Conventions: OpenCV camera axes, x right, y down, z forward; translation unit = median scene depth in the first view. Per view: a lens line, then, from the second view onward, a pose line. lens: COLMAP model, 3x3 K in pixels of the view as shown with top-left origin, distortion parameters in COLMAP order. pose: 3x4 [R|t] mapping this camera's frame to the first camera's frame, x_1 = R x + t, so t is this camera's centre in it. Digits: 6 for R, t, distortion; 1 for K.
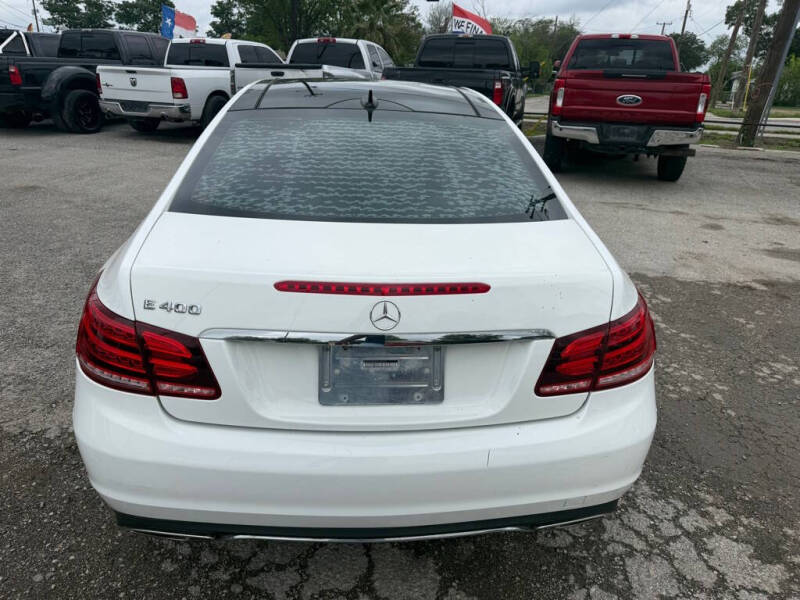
lens RADIAL K [[573.4, 0, 401.9], [0, 573.4, 299.7], [0, 0, 1]] dist [0.027200, -0.029020]
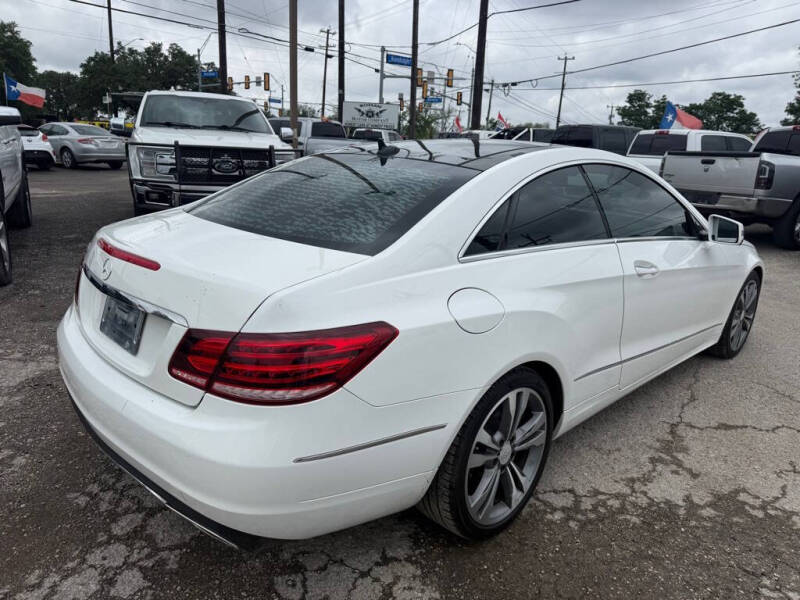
lens RADIAL K [[573.4, 0, 397.1], [0, 573.4, 302.1], [0, 0, 1]] dist [0.027200, -0.029020]
pose [[0.638754, 0.203681, -0.741962, 0.938091], [-0.312140, 0.950003, -0.007929, -0.066725], [0.703251, 0.236661, 0.670396, 0.377902]]
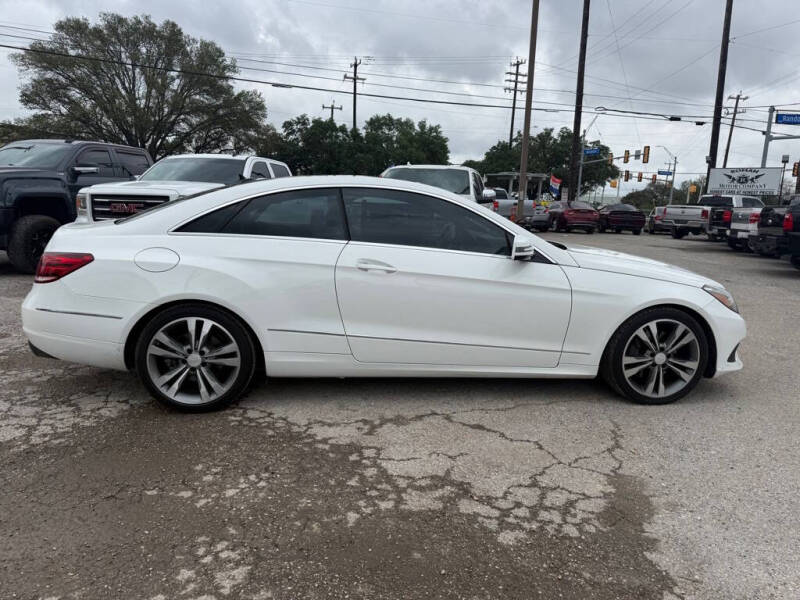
lens RADIAL K [[573.4, 0, 401.5], [0, 573.4, 303.4], [0, 0, 1]] dist [0.027200, -0.029020]
pose [[0.024903, 0.142469, -0.989486, 1.943477], [-0.402641, 0.907390, 0.120515, -0.450233], [0.915019, 0.395406, 0.079961, 1.605688]]
